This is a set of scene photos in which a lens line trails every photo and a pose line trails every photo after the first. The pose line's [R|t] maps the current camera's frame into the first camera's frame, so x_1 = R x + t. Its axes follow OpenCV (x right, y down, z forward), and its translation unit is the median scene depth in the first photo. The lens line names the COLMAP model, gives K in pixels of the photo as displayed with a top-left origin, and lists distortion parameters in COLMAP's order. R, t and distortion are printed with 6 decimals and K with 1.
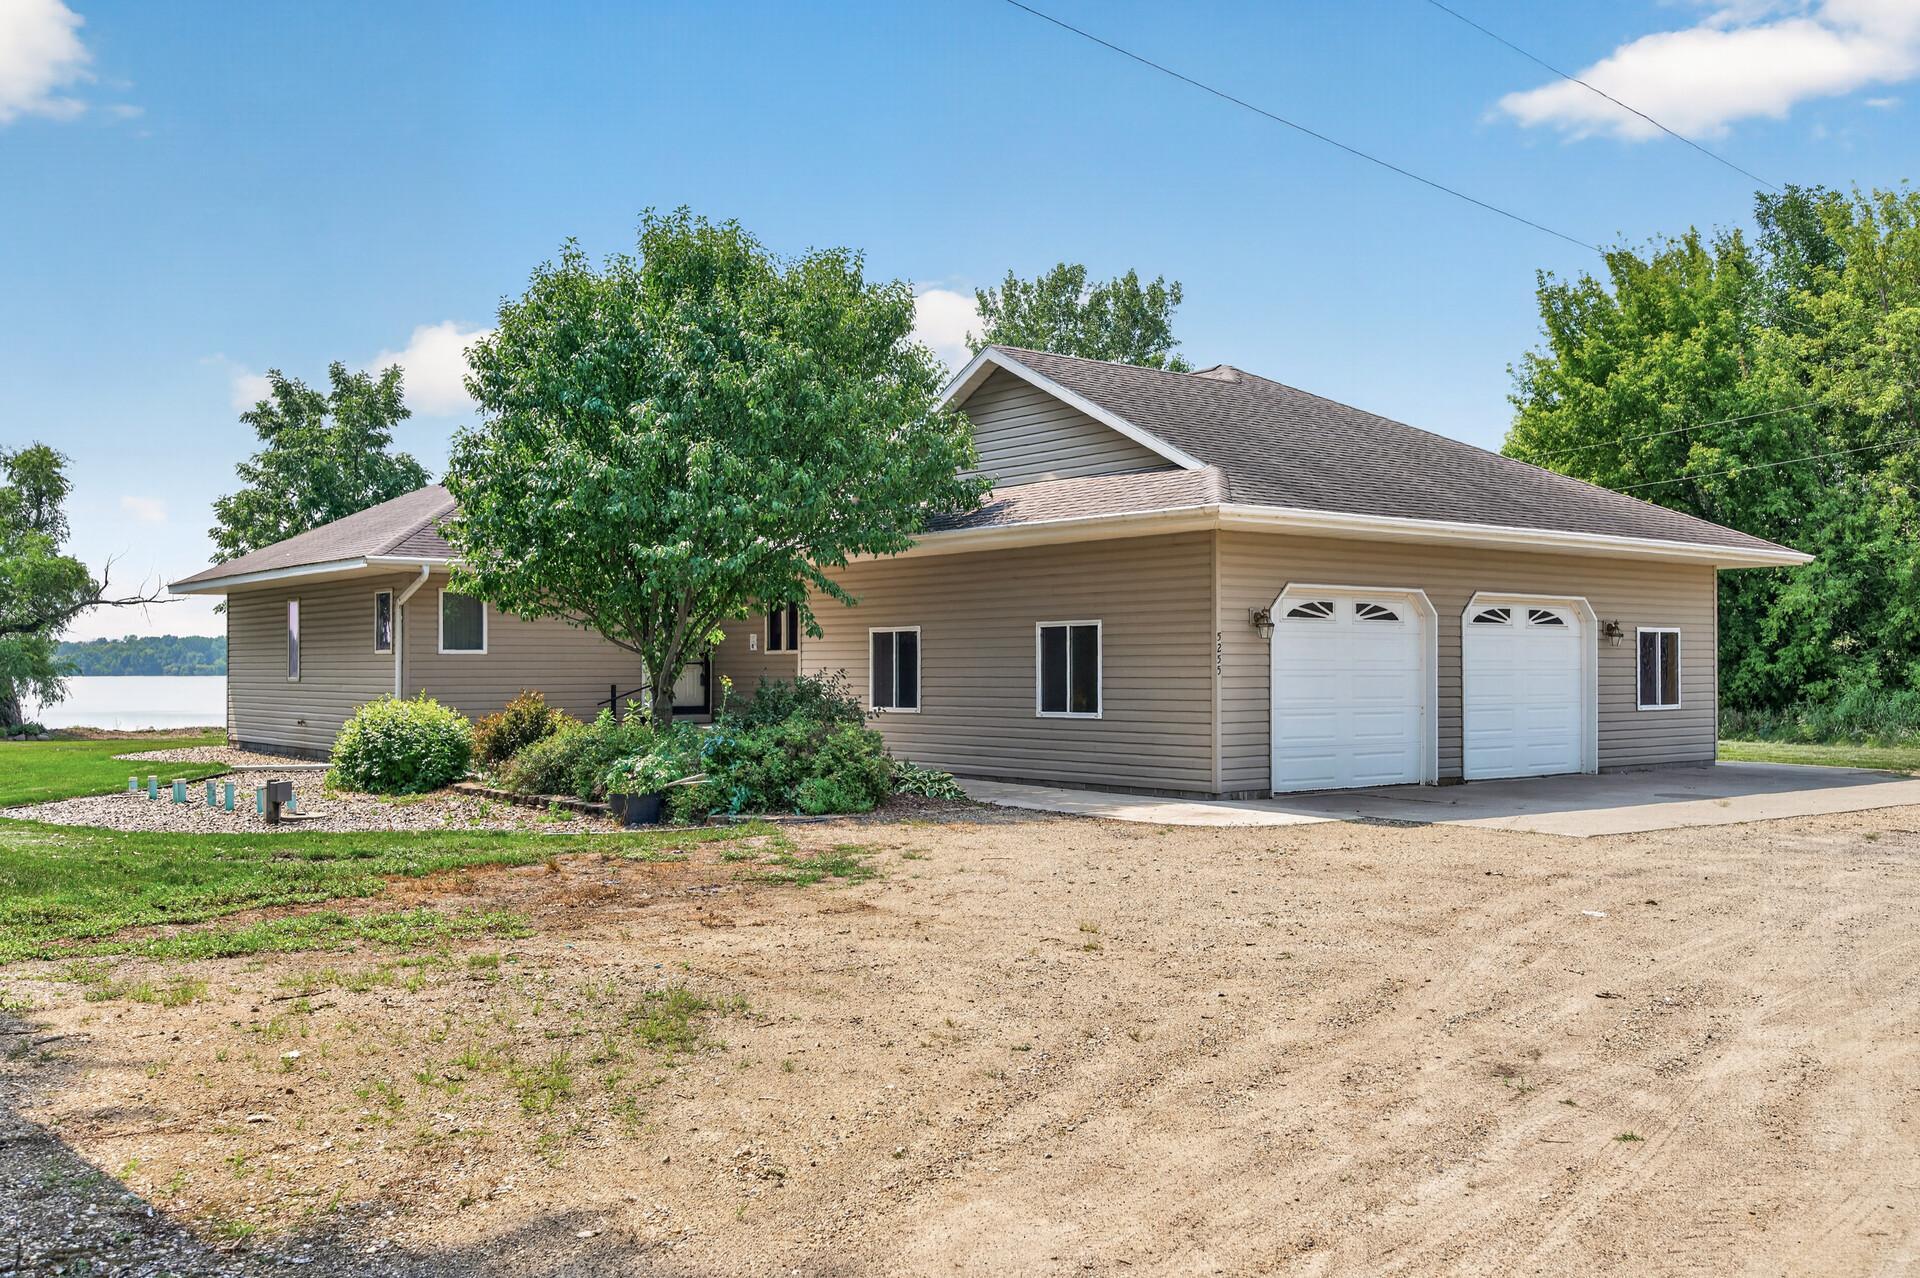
lens RADIAL K [[1721.7, 0, 964.6], [0, 1721.7, 640.8], [0, 0, 1]] dist [0.007072, -0.002268]
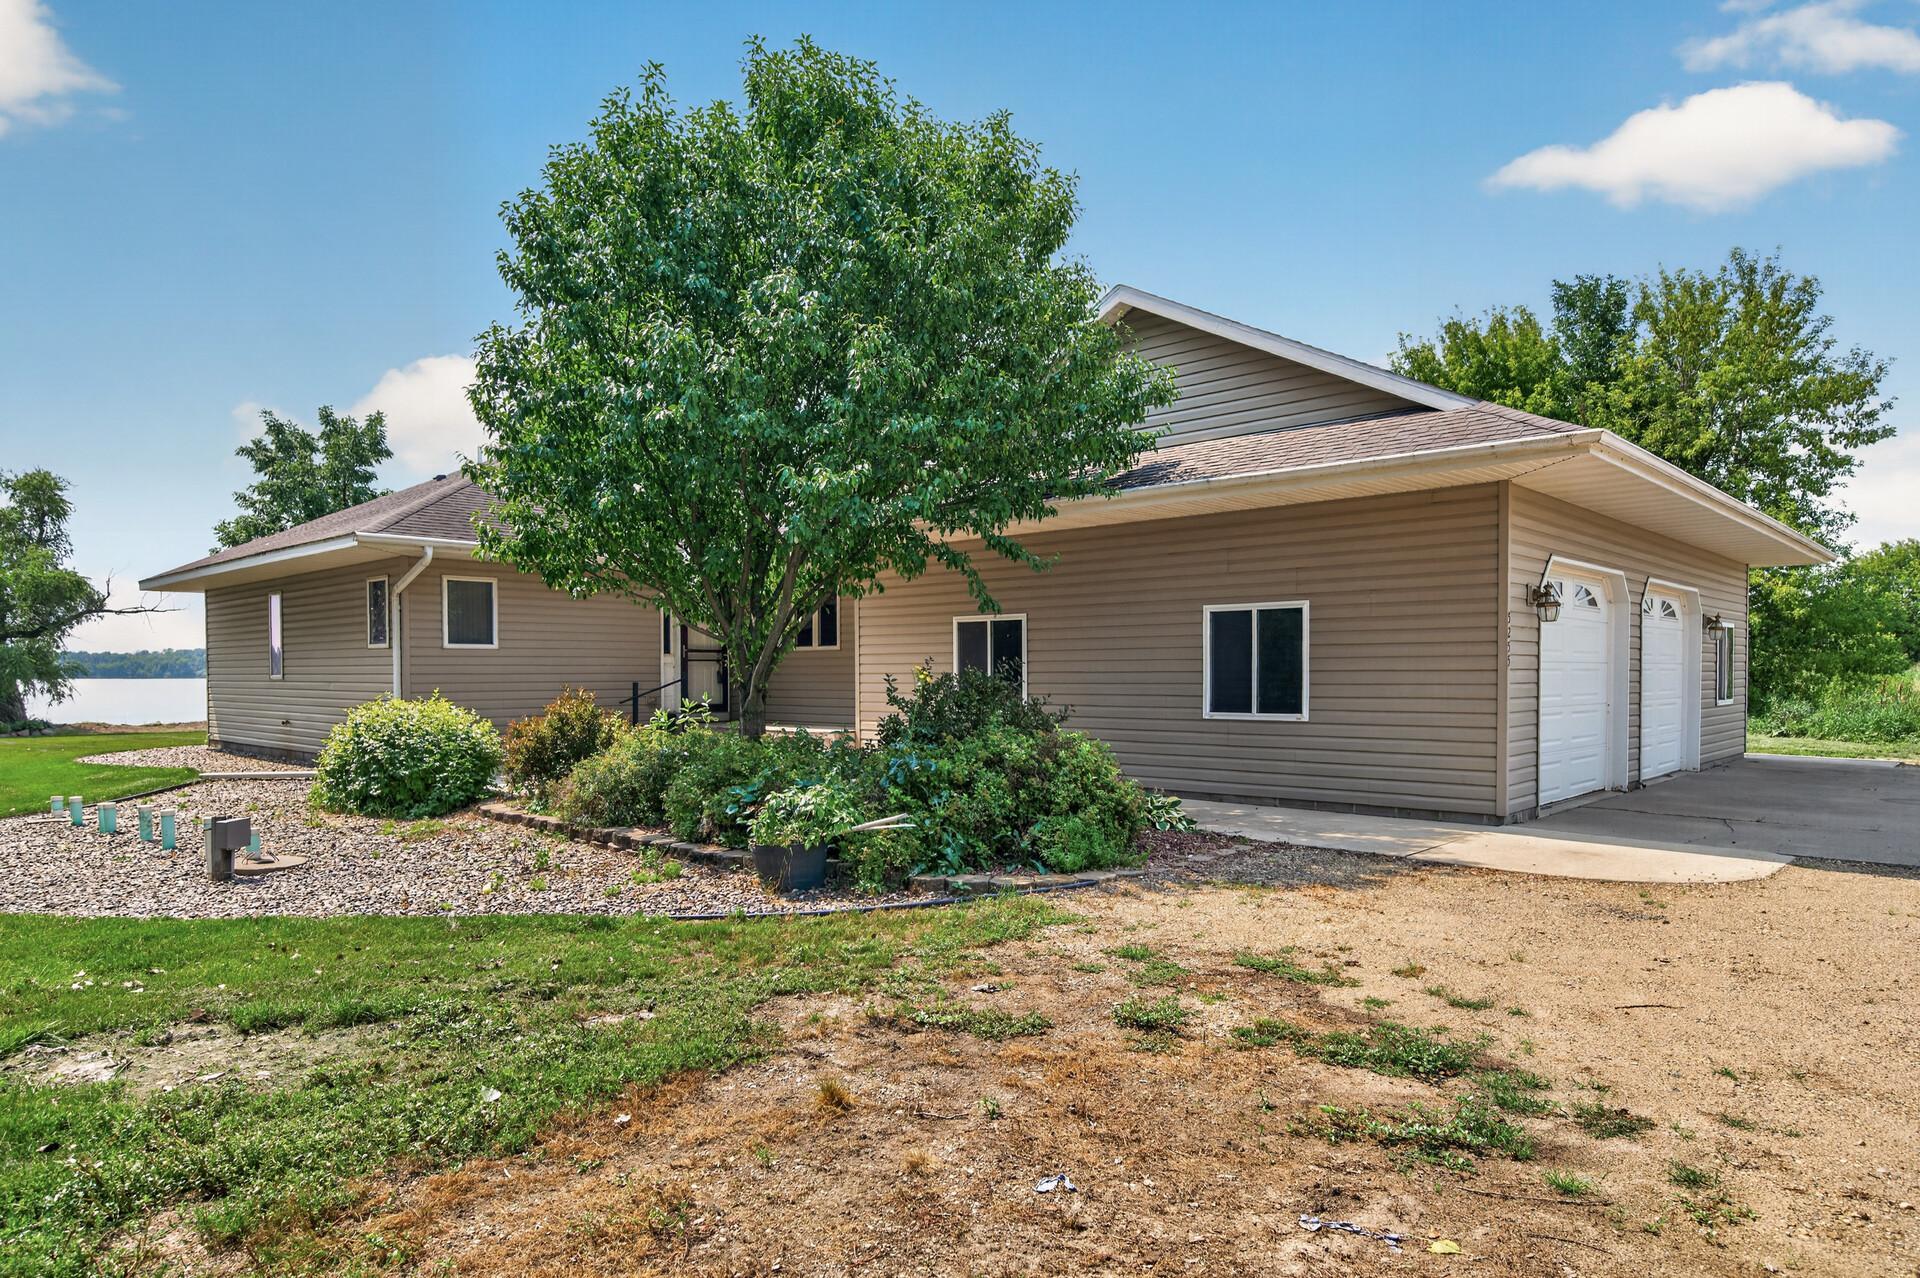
lens RADIAL K [[1304.8, 0, 1019.3], [0, 1304.8, 698.7], [0, 0, 1]] dist [-0.022865, 0.042900]
pose [[0.990600, -0.002981, 0.136761, -0.125081], [-0.002054, 0.999326, 0.036662, 0.010570], [-0.136778, -0.036598, 0.989925, 0.355481]]
